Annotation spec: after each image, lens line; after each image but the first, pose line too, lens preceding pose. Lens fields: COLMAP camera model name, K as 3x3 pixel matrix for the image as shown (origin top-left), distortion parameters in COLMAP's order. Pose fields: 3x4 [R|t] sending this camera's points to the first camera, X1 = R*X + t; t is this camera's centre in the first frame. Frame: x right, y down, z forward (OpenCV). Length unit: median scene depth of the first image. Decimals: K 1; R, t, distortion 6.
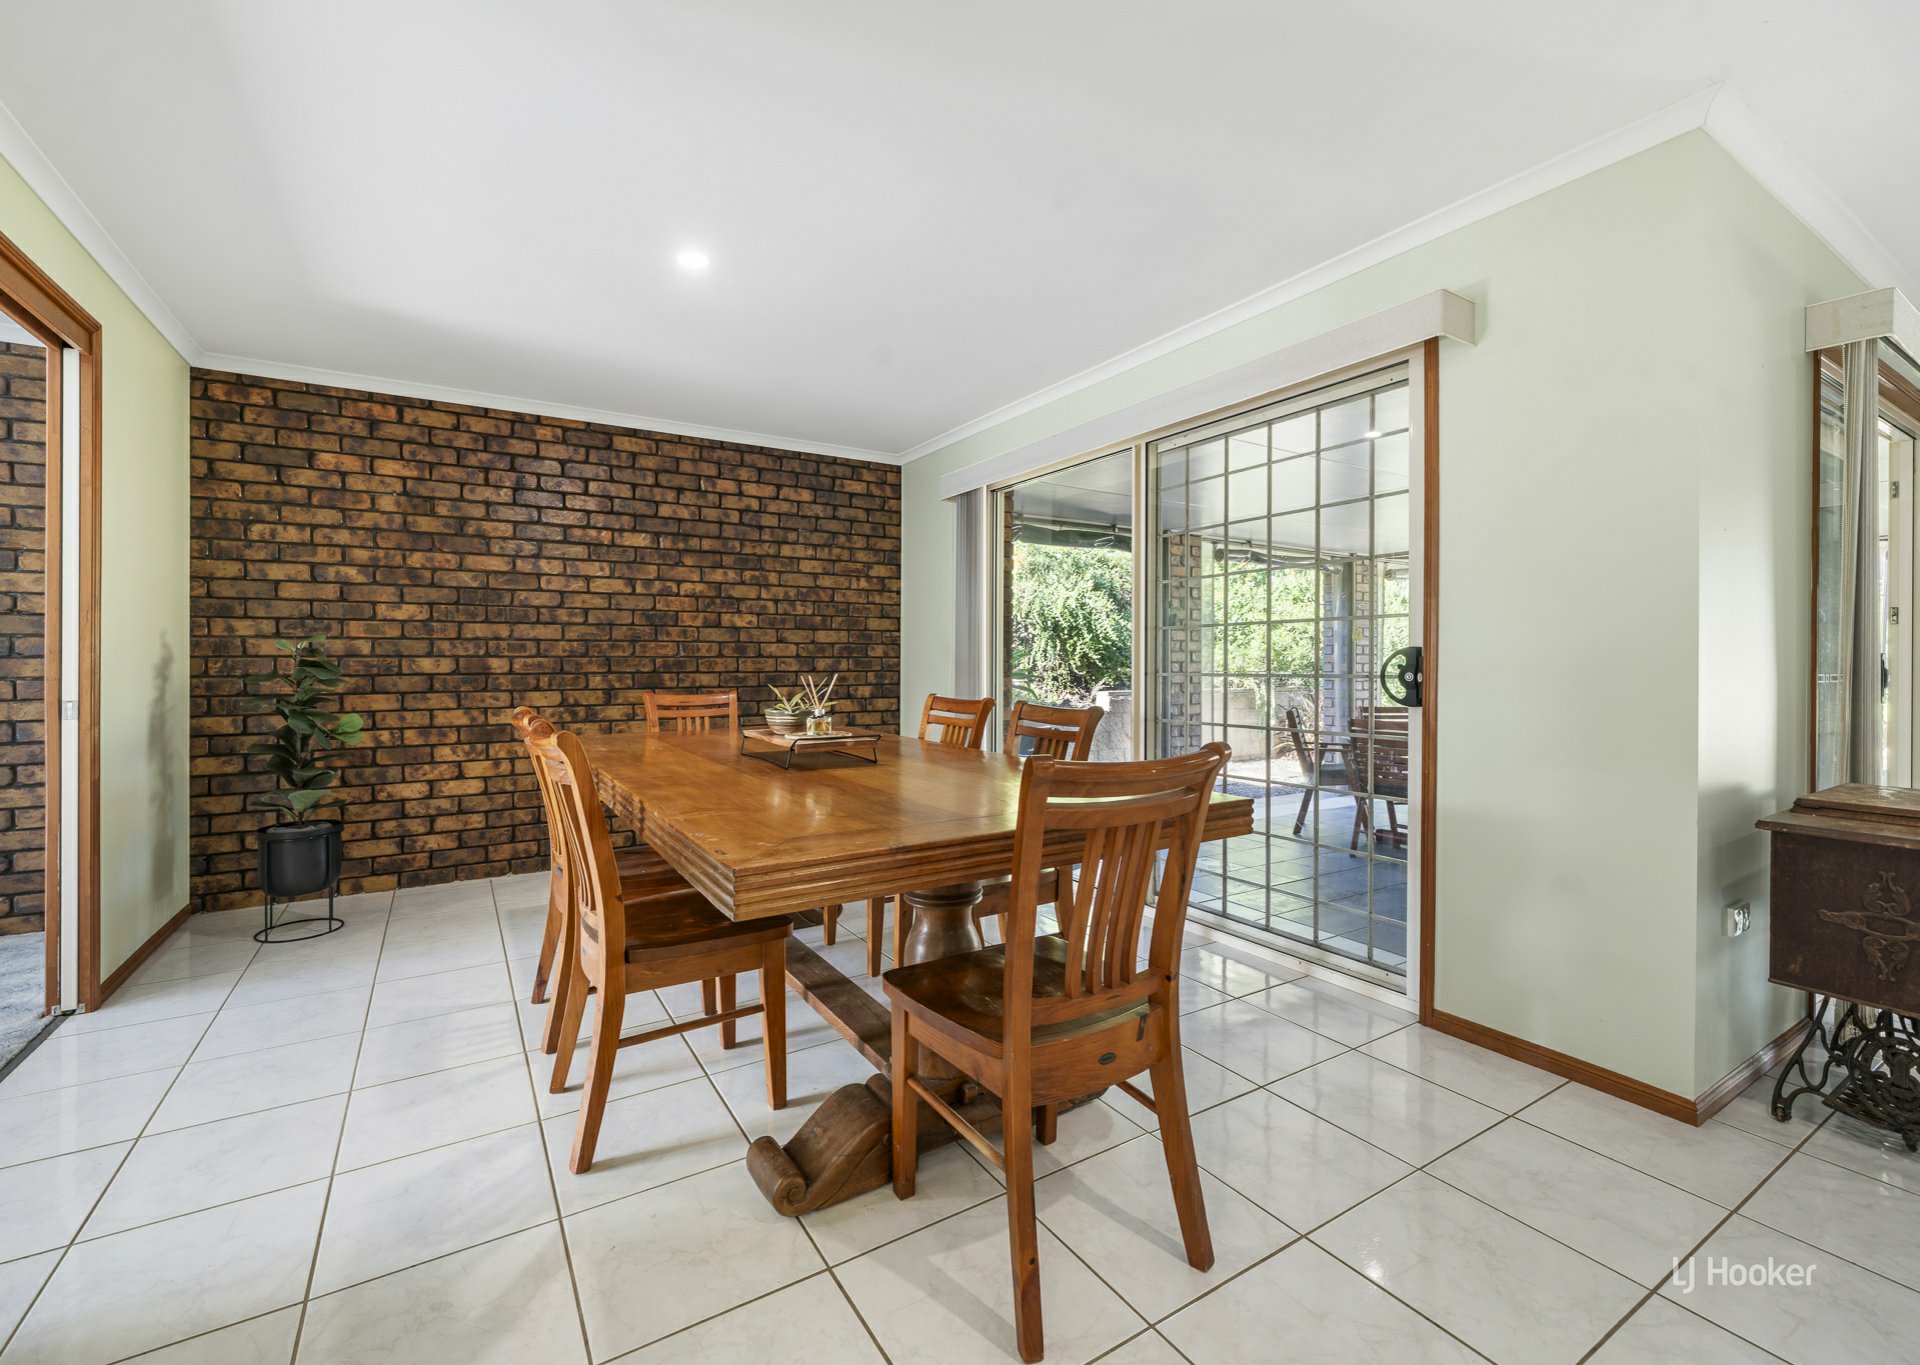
lens RADIAL K [[813.1, 0, 952.1], [0, 813.1, 664.6], [0, 0, 1]] dist [-0.001301, -0.000205]
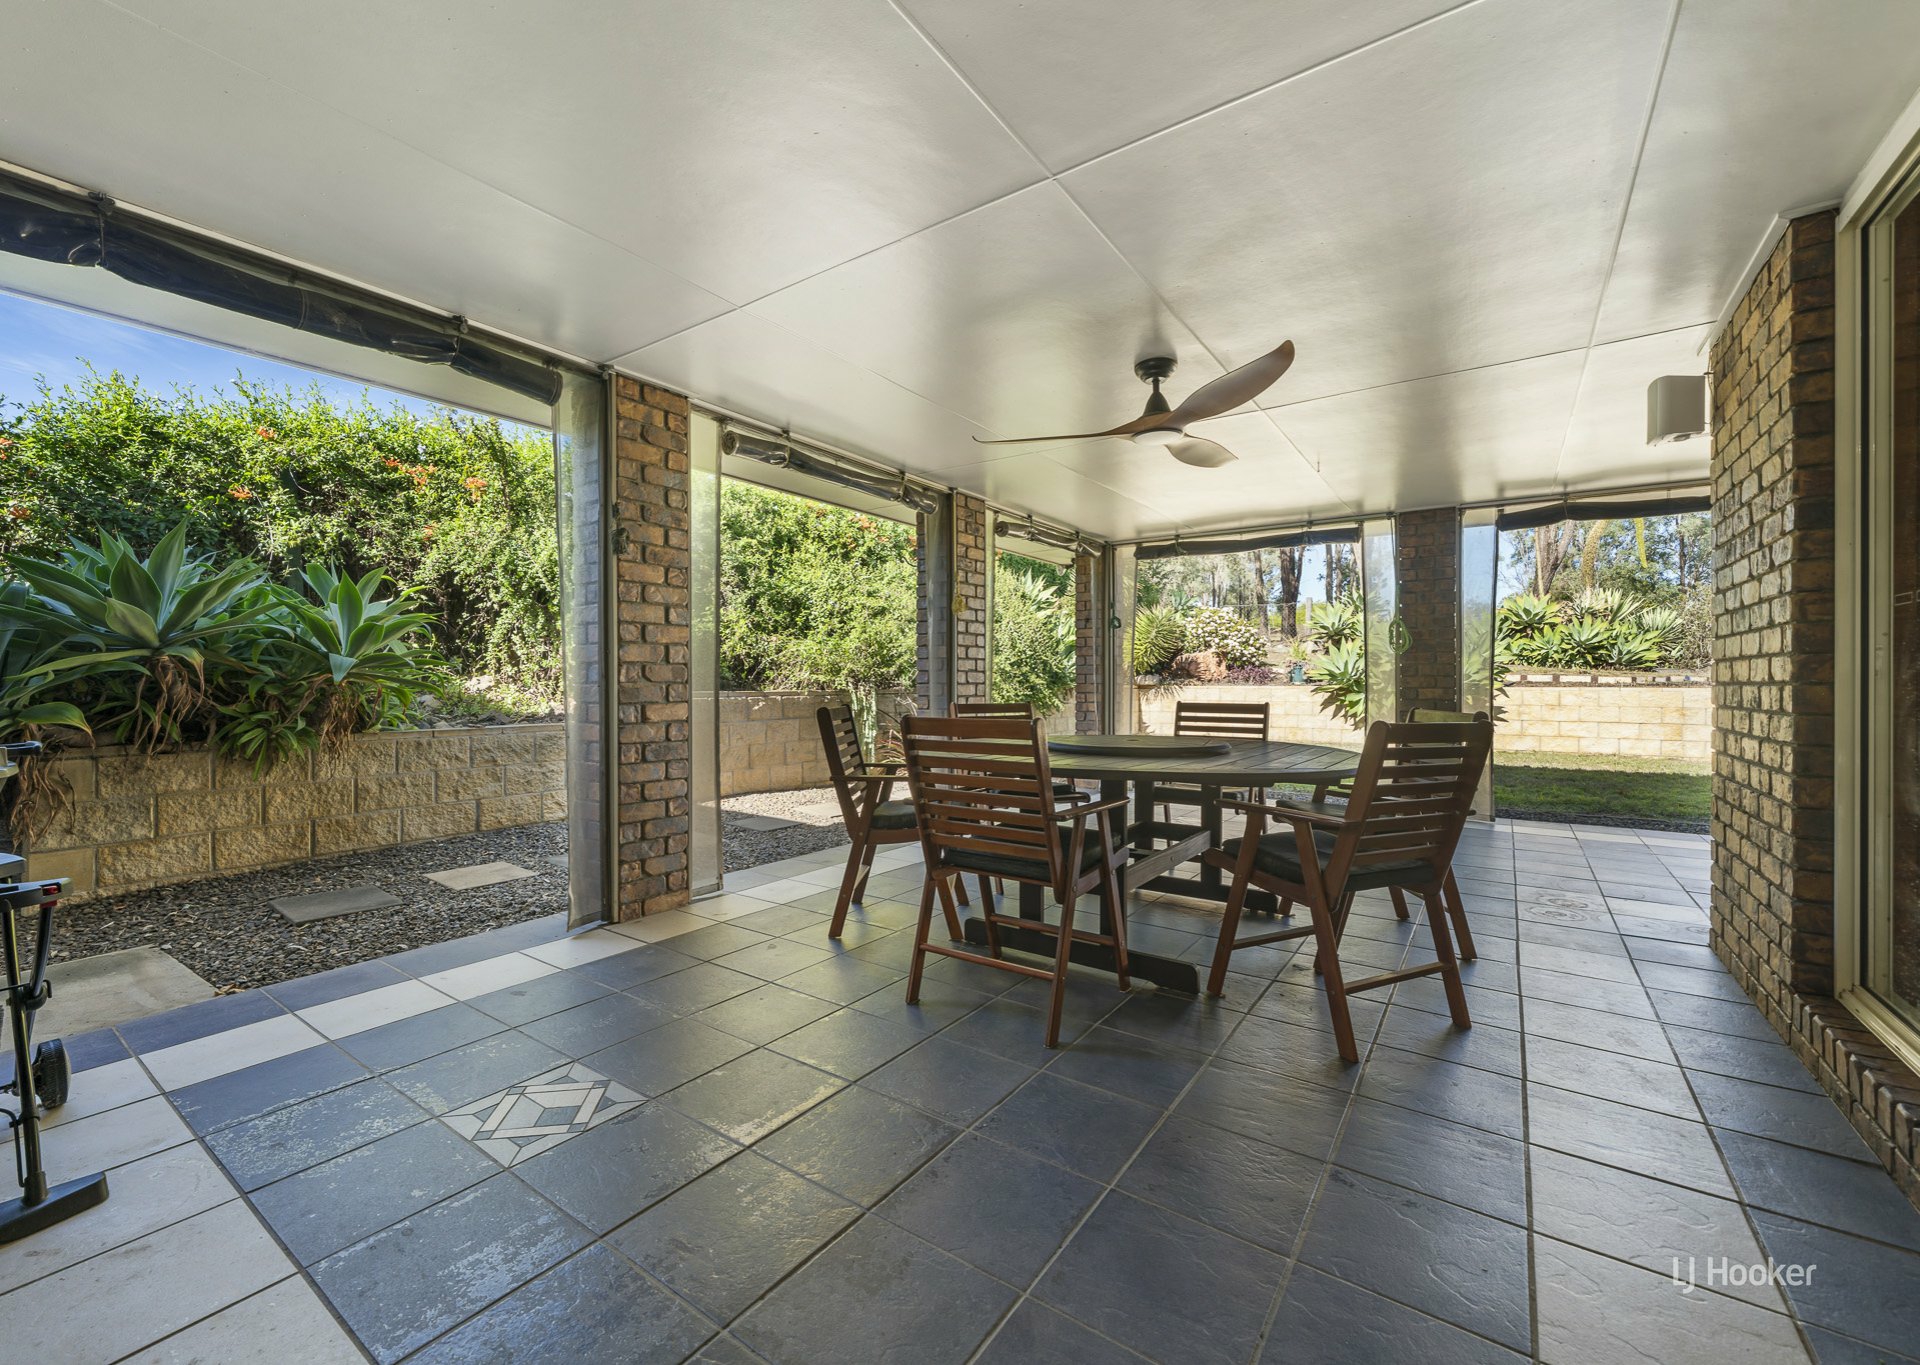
lens RADIAL K [[788.9, 0, 959.1], [0, 788.9, 684.4], [0, 0, 1]] dist [0.002020, 0.000032]
pose [[0.914216, -0.002526, 0.405220, 0.391513], [0.001914, 0.999996, 0.001916, 0.054851], [-0.405223, -0.000976, 0.914217, 0.661862]]
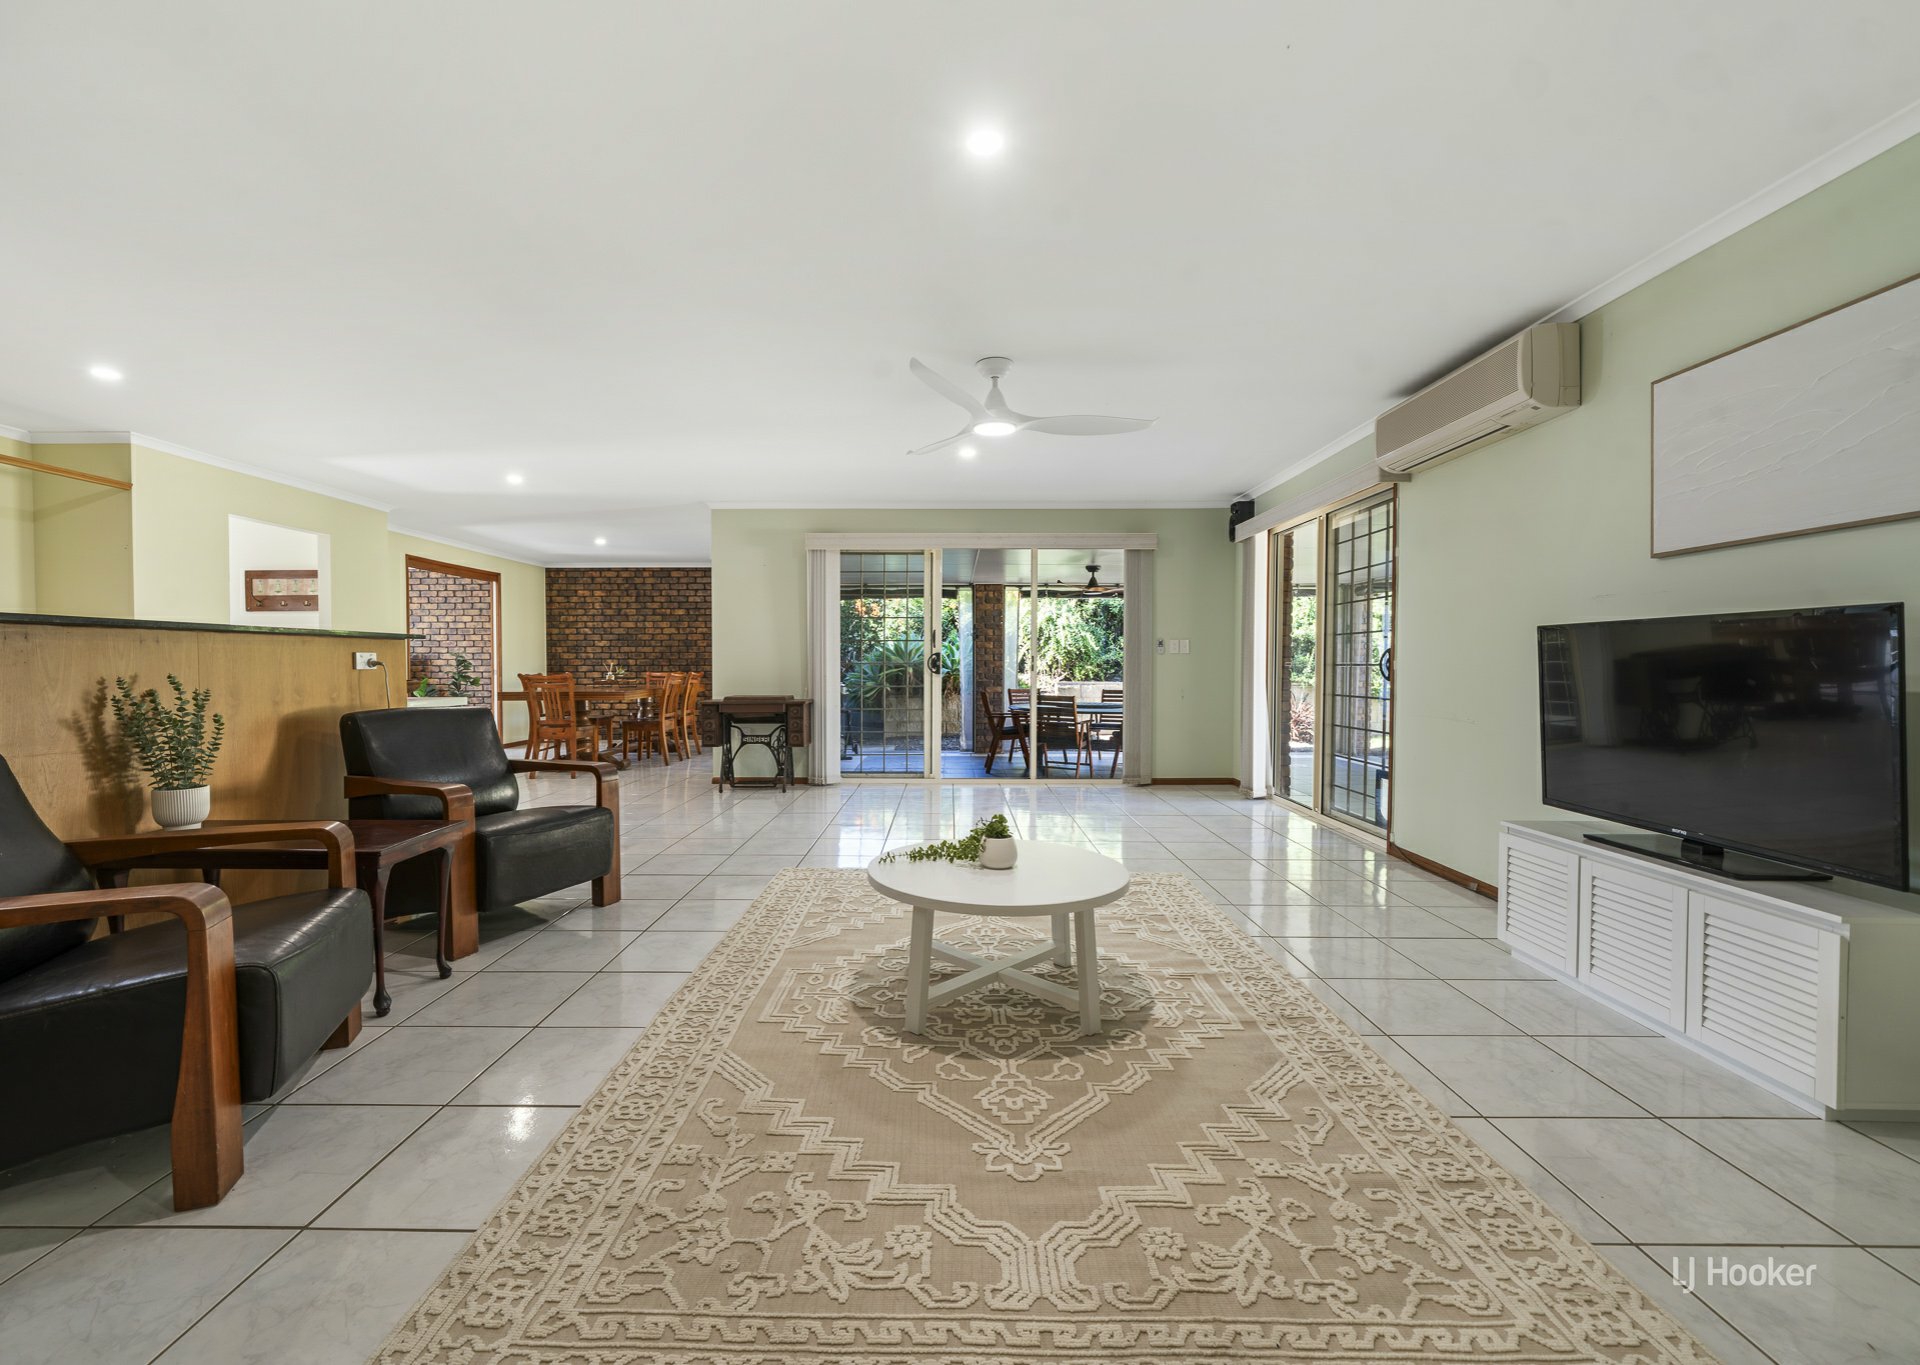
lens RADIAL K [[788.9, 0, 961.2], [0, 788.9, 684.3], [0, 0, 1]] dist [0.002020, 0.000032]
pose [[0.855960, 0.009987, -0.516945, 1.623572], [-0.001261, 0.999851, 0.017228, 0.026215], [0.517040, -0.014095, 0.855845, -0.637250]]
